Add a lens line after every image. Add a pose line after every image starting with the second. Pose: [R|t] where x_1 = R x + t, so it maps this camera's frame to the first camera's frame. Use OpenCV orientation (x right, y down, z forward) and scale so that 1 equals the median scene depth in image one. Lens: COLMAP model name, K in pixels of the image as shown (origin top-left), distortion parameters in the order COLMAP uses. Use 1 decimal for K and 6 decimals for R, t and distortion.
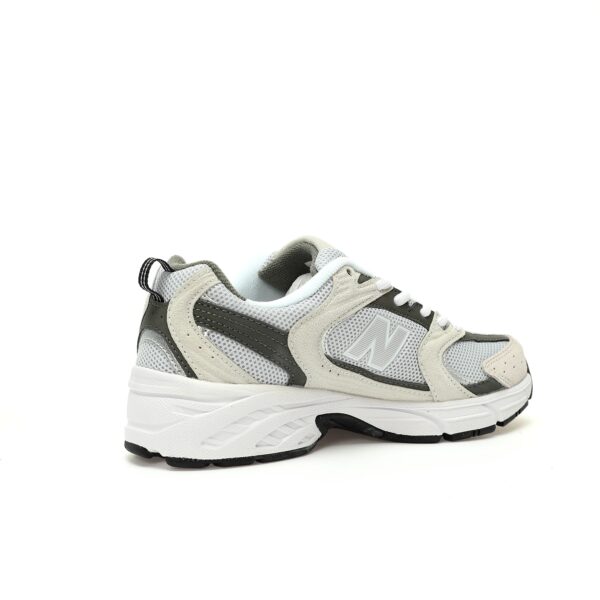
lens RADIAL K [[1023.1, 0, 300.0], [0, 1023.1, 299.1], [0, 0, 1]] dist [-0.740937, 0.000000]
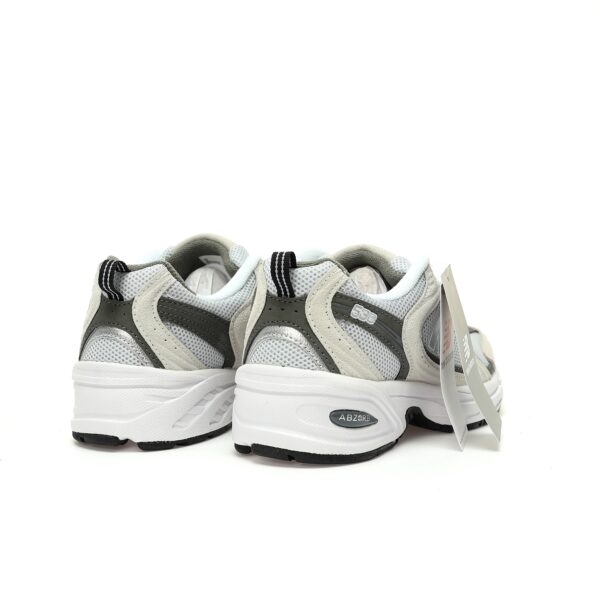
lens RADIAL K [[1023.1, 0, 300.4], [0, 1023.1, 300.0], [0, 0, 1]] dist [-0.740937, 0.000000]
pose [[0.905483, -0.051356, 0.421263, -0.424242], [0.031598, 0.998054, 0.053755, -0.050212], [-0.423204, -0.035364, 0.905344, -0.056458]]
